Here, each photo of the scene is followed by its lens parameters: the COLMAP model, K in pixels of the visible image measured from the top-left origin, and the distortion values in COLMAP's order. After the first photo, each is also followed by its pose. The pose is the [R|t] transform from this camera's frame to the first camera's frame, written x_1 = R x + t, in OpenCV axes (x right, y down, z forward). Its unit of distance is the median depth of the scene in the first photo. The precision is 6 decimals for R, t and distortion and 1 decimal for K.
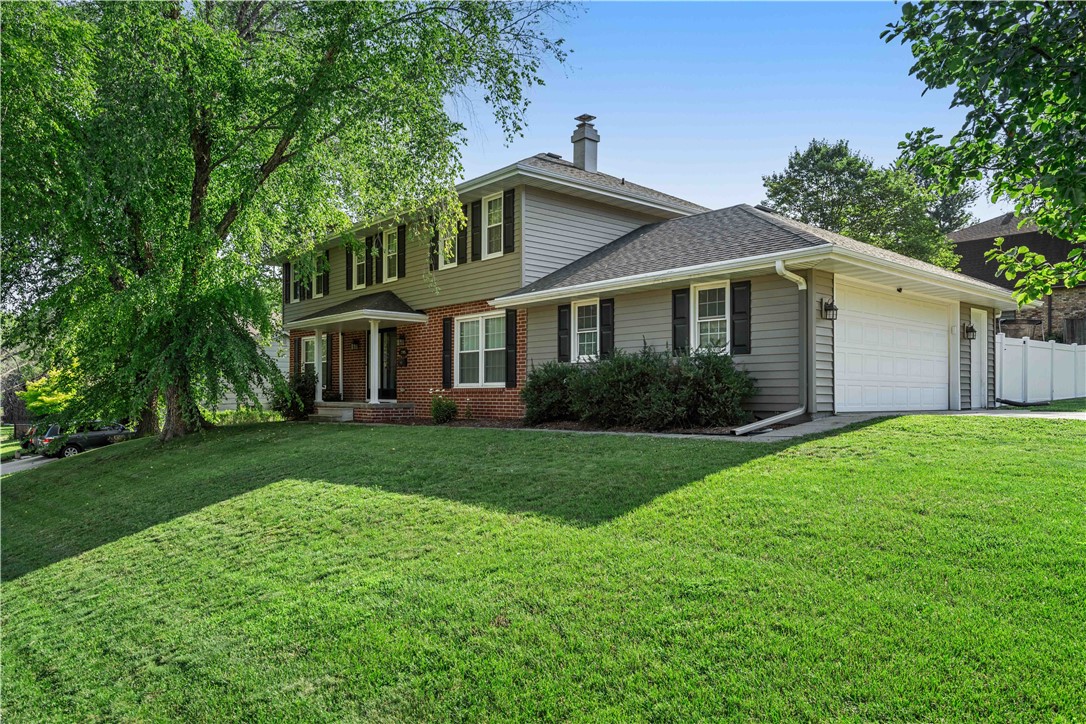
lens RADIAL K [[735.9, 0, 543.1], [0, 735.9, 370.2], [0, 0, 1]] dist [0.000259, -0.003781]
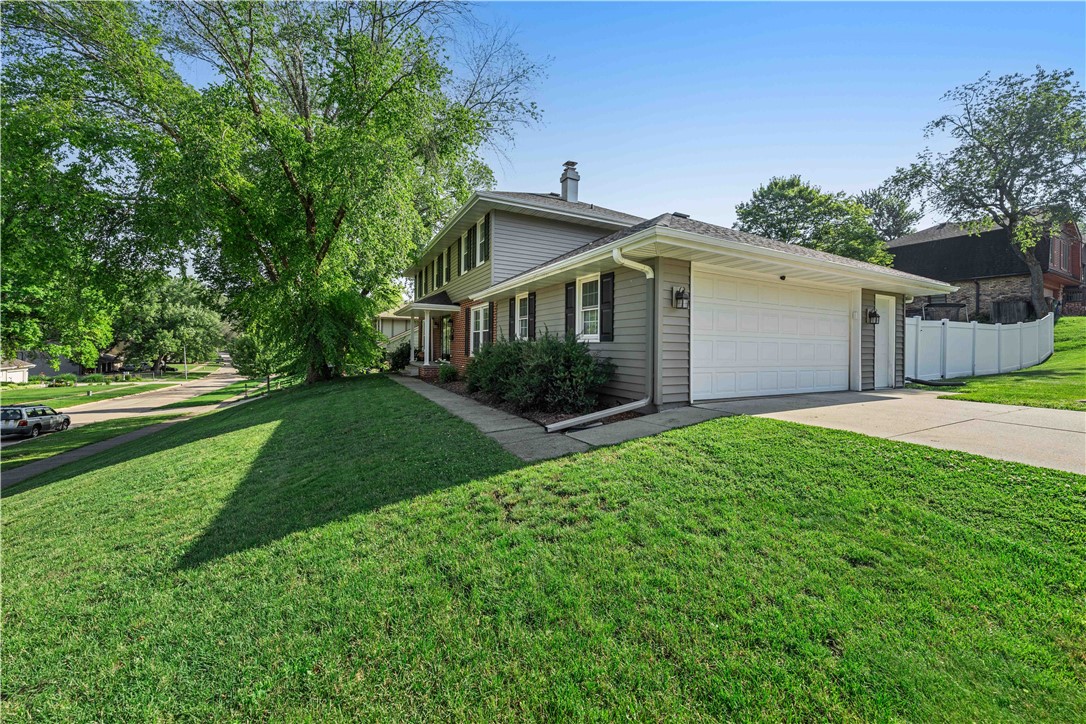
lens RADIAL K [[399.6, 0, 547.3], [0, 399.6, 336.5], [0, 0, 1]] dist [-0.000747, 0.000123]
pose [[0.974355, 0.004858, -0.224962, 0.230416], [-0.003484, 0.999973, 0.006505, -0.023737], [0.224987, -0.005555, 0.974346, 0.304416]]
